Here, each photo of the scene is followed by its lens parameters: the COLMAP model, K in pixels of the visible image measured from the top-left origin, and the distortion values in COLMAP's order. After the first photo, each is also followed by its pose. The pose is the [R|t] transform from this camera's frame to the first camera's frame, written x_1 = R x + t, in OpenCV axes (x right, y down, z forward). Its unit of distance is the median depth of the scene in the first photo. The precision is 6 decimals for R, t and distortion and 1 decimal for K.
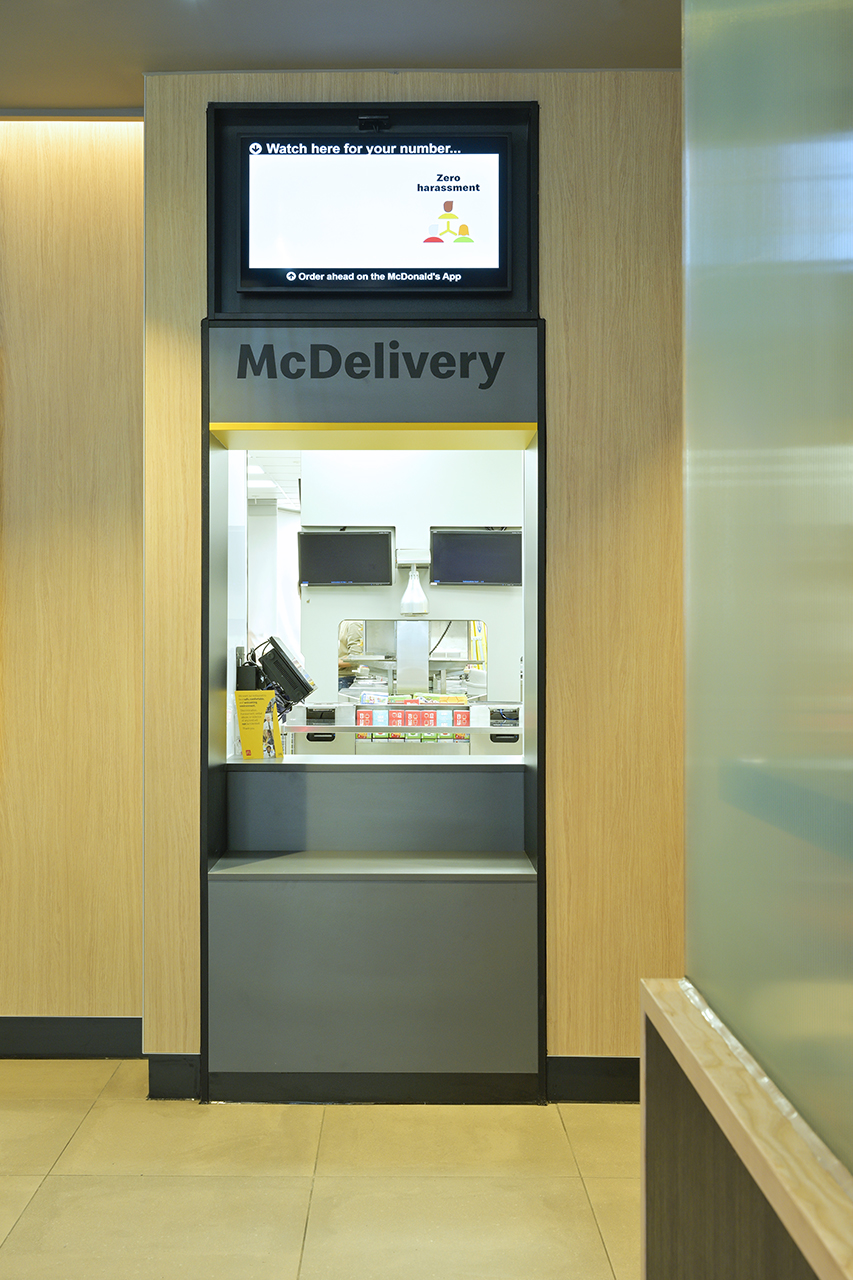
lens RADIAL K [[1794.1, 0, 426.5], [0, 1794.1, 640.0], [0, 0, 1]] dist [-0.019798, -0.032769]
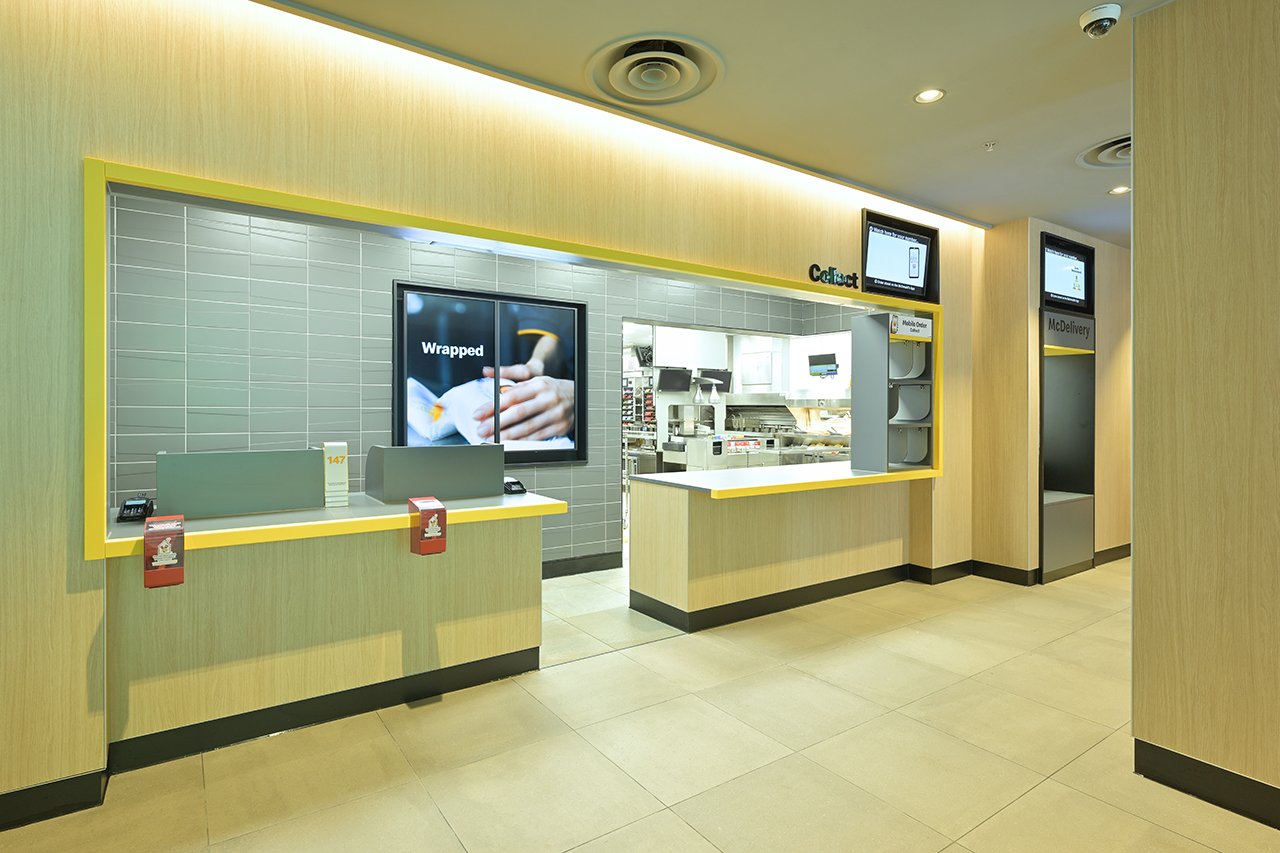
lens RADIAL K [[678.8, 0, 640.2], [0, 678.8, 380.7], [0, 0, 1]] dist [0.000979, 0.000426]
pose [[0.823412, 0.022395, 0.567002, -1.156610], [-0.006165, 0.999515, -0.030525, -0.026252], [-0.567411, 0.021639, 0.823150, 0.447330]]
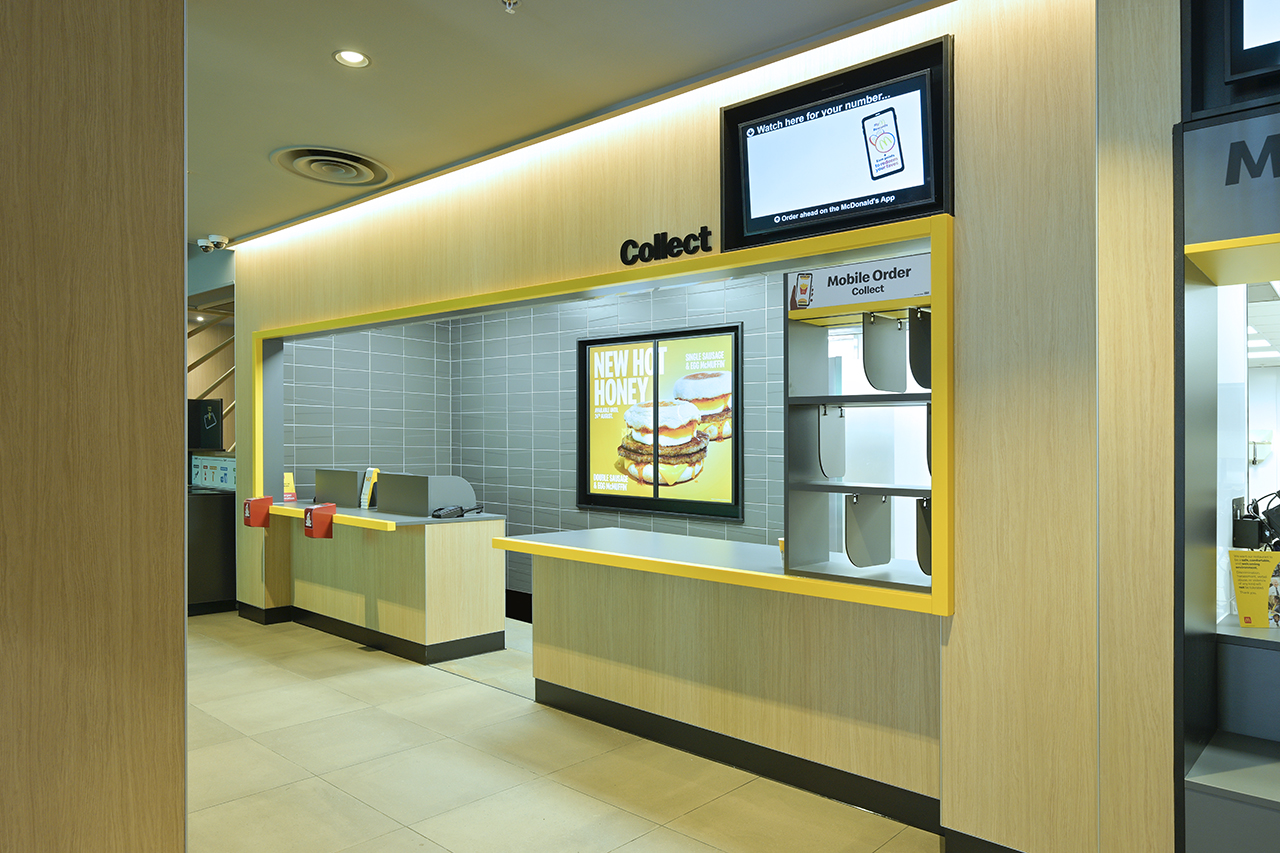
lens RADIAL K [[831.8, 0, 598.1], [0, 831.8, 429.5], [0, 0, 1]] dist [0.001600, -0.001212]
pose [[0.717251, -0.005121, -0.696796, -0.043395], [-0.013971, 0.999666, -0.021728, -0.020714], [0.696675, 0.025319, 0.716940, 0.491791]]
